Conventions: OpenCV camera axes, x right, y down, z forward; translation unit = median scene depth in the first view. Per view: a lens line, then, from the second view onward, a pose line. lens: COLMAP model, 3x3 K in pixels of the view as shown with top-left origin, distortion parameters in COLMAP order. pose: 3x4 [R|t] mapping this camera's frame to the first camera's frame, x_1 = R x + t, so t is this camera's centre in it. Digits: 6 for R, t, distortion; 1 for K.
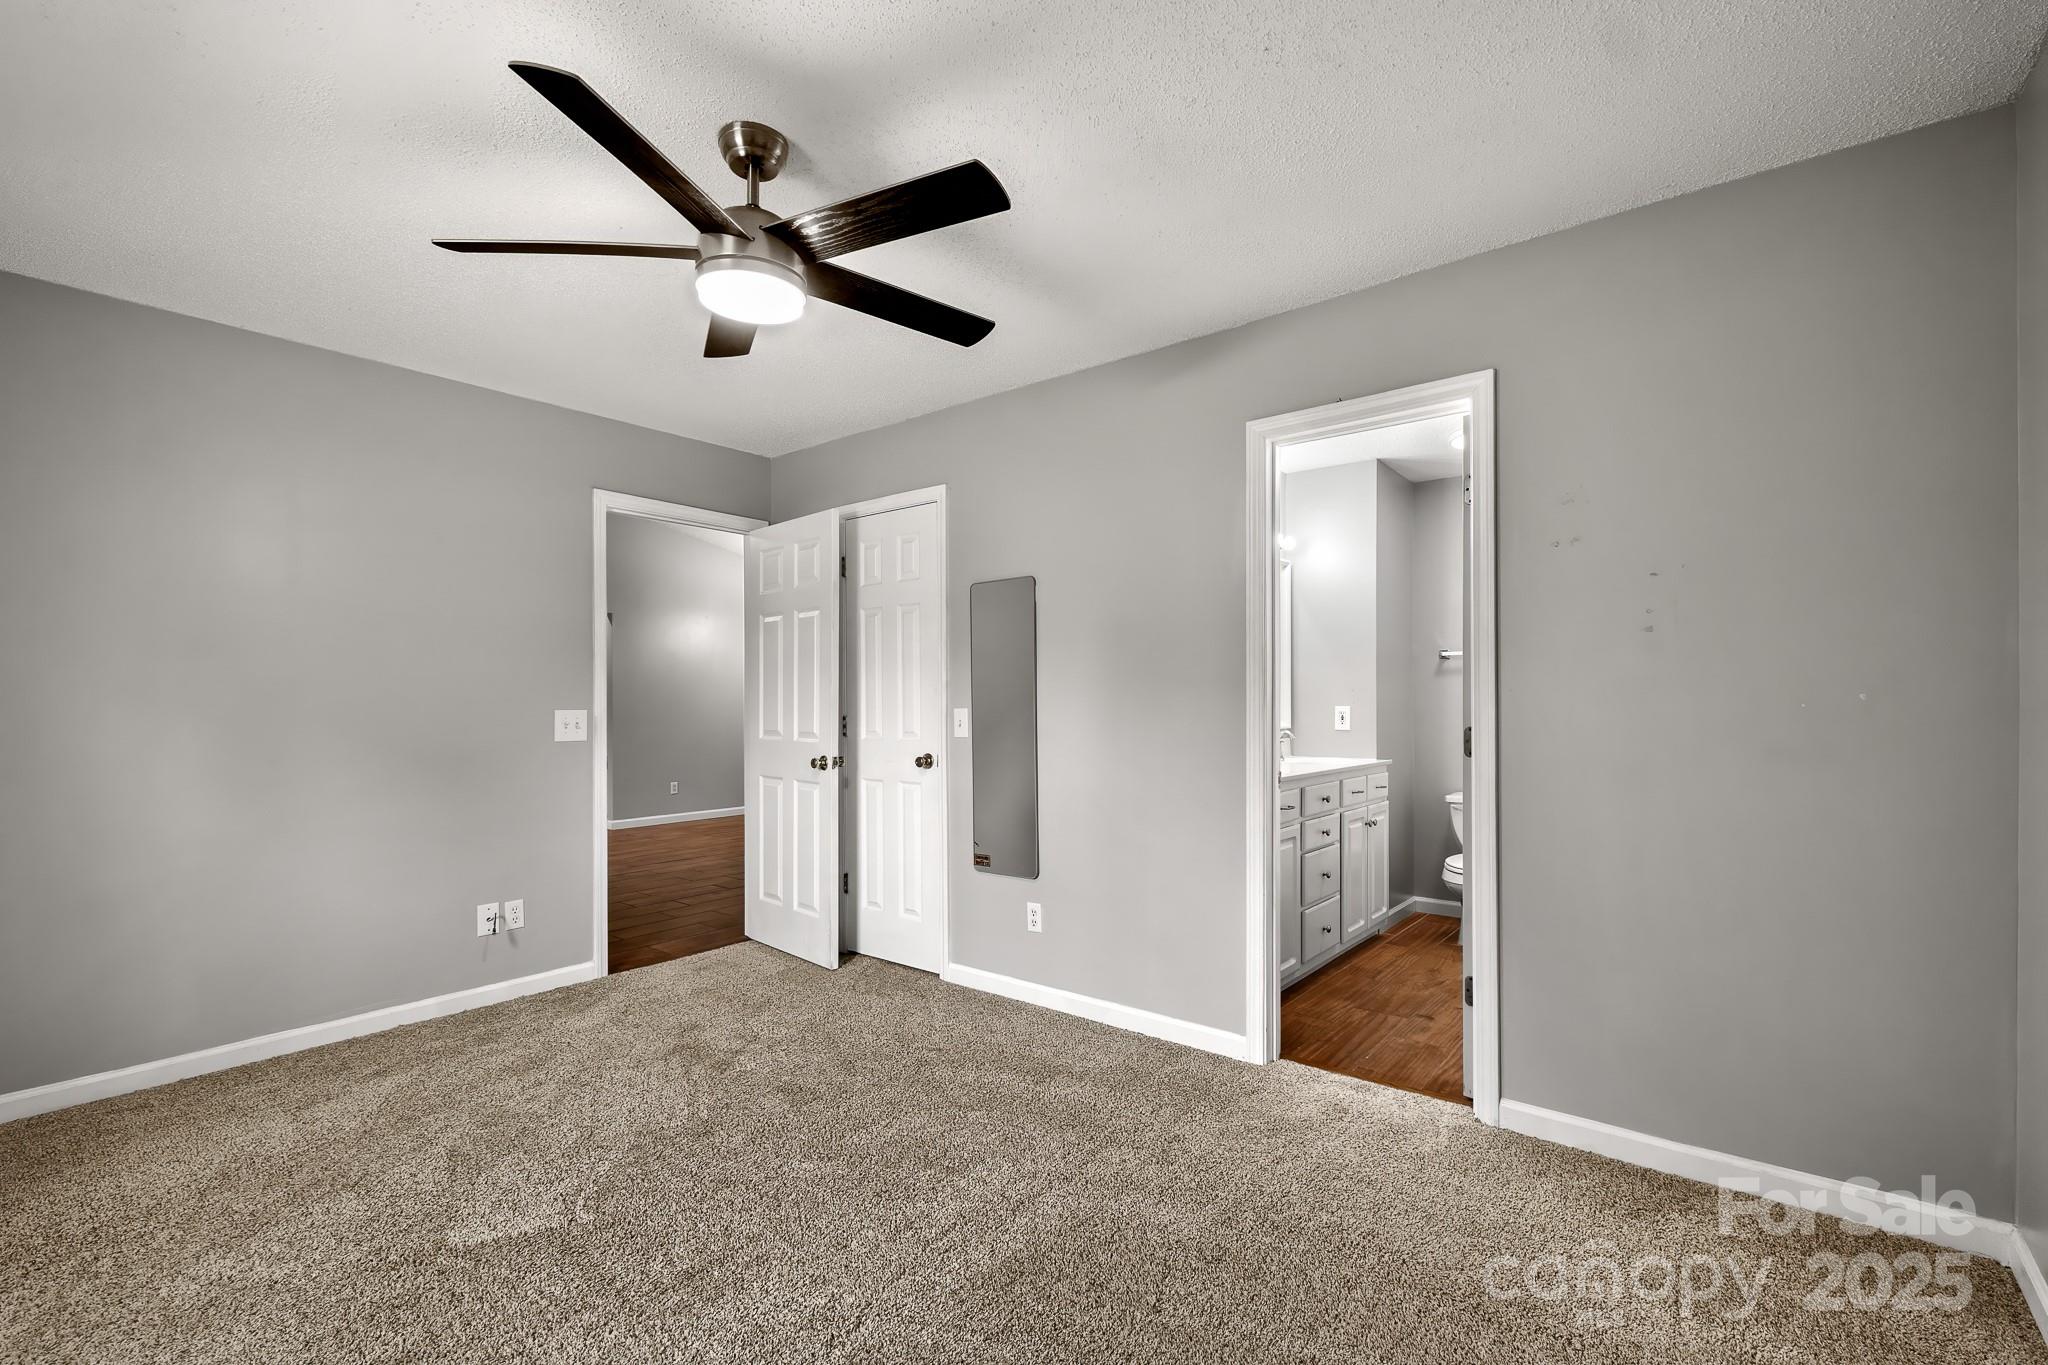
lens RADIAL K [[890.2, 0, 1022.9], [0, 890.2, 705.7], [0, 0, 1]] dist [0.000168, -0.000237]
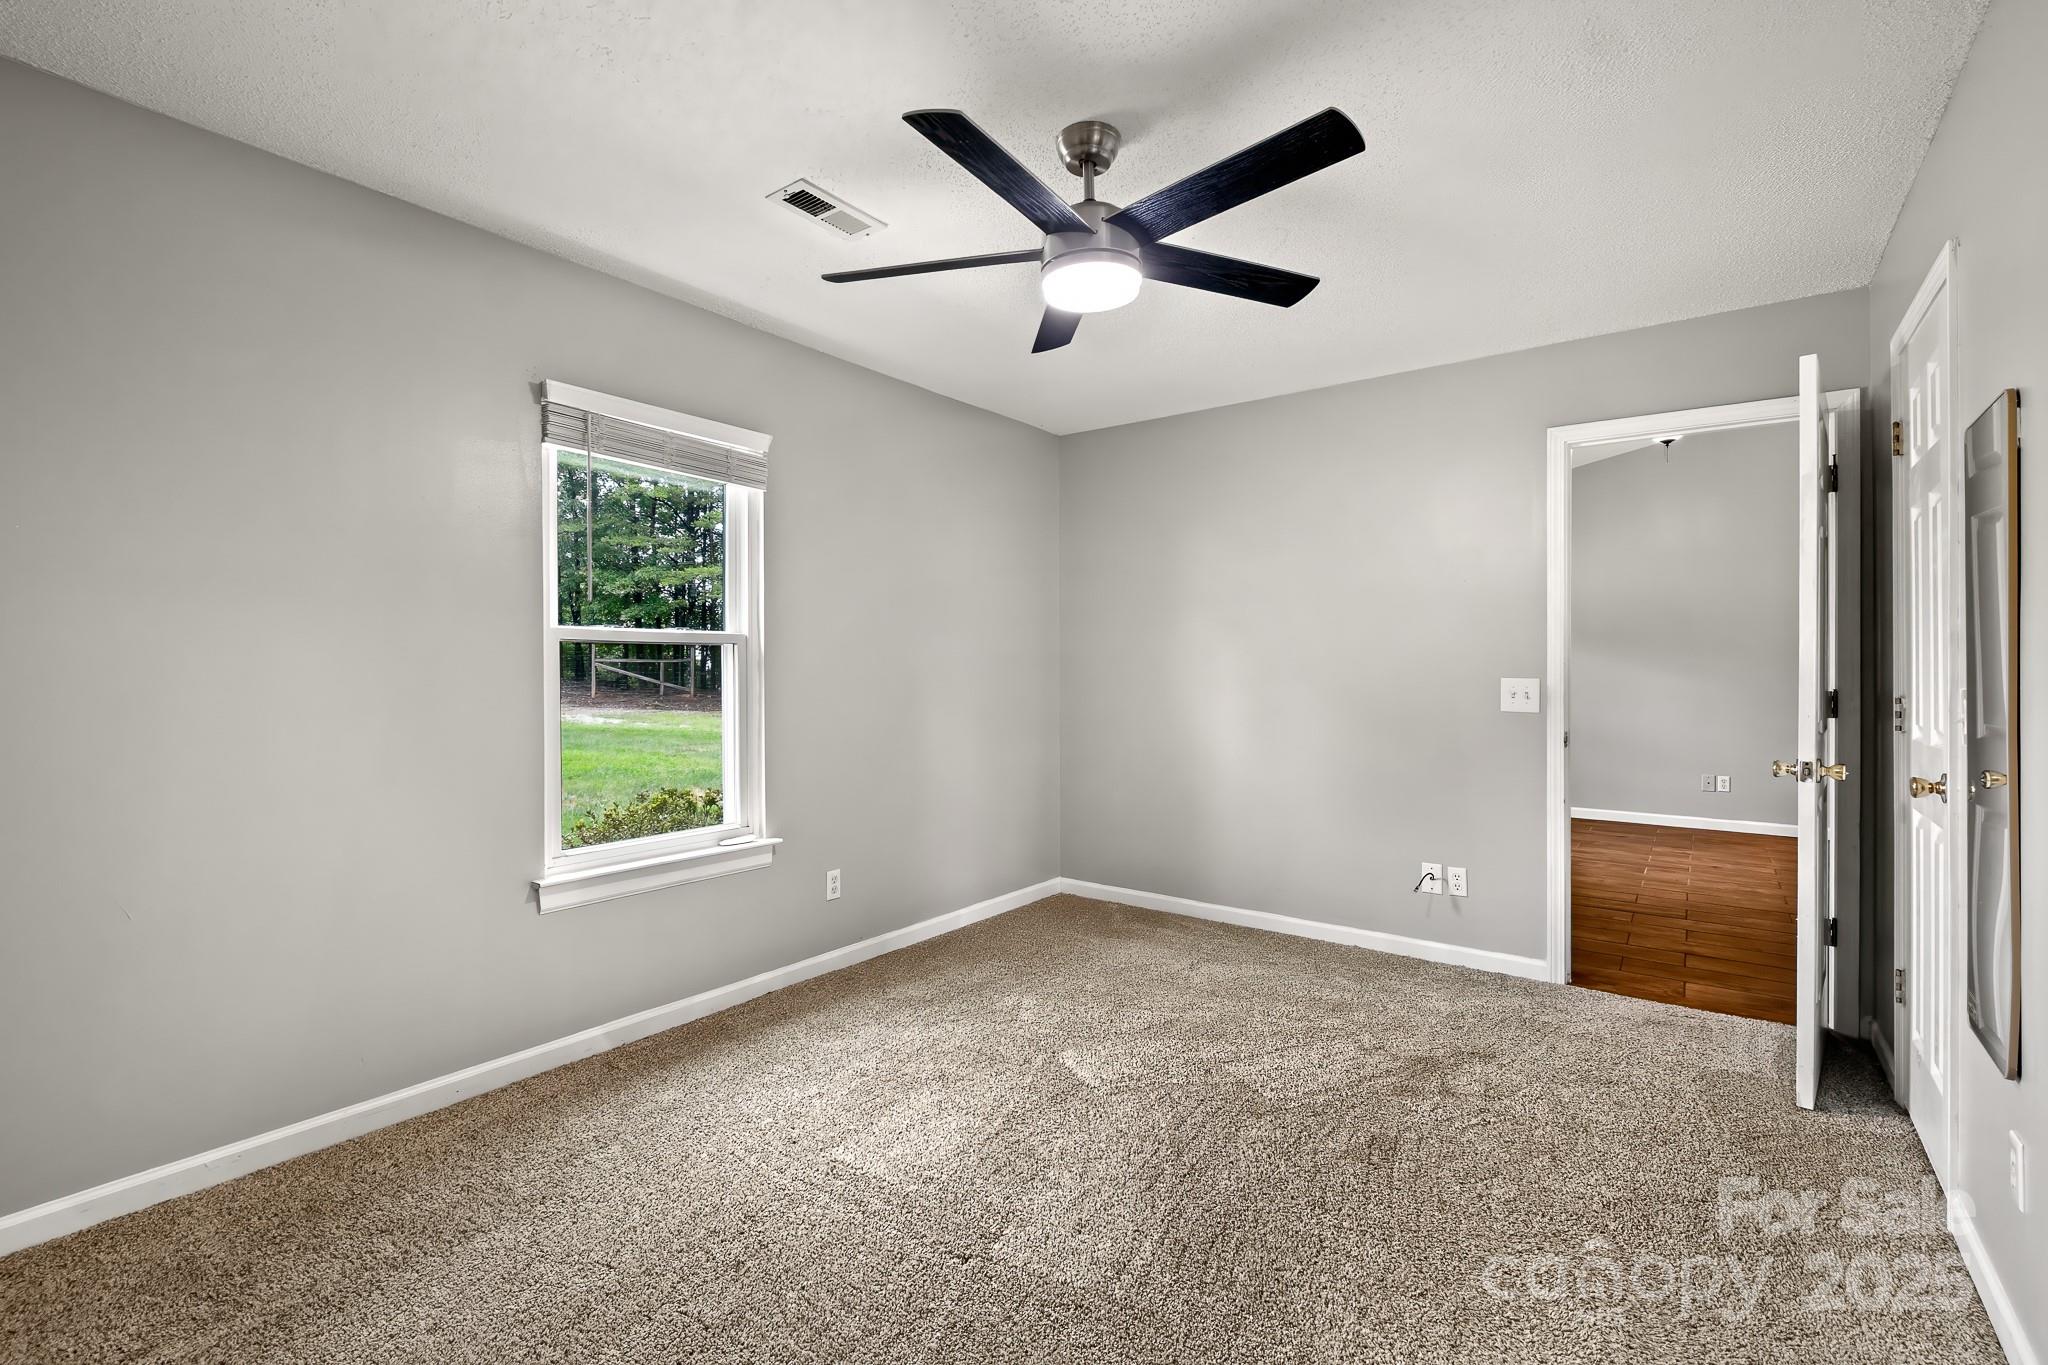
lens RADIAL K [[891.5, 0, 1031.5], [0, 891.5, 675.1], [0, 0, 1]] dist [0.001537, -0.003081]
pose [[0.041635, 0.013804, -0.999038, 0.411018], [-0.005463, 0.999893, 0.013589, -0.008172], [0.999118, 0.004892, 0.041706, 0.484047]]
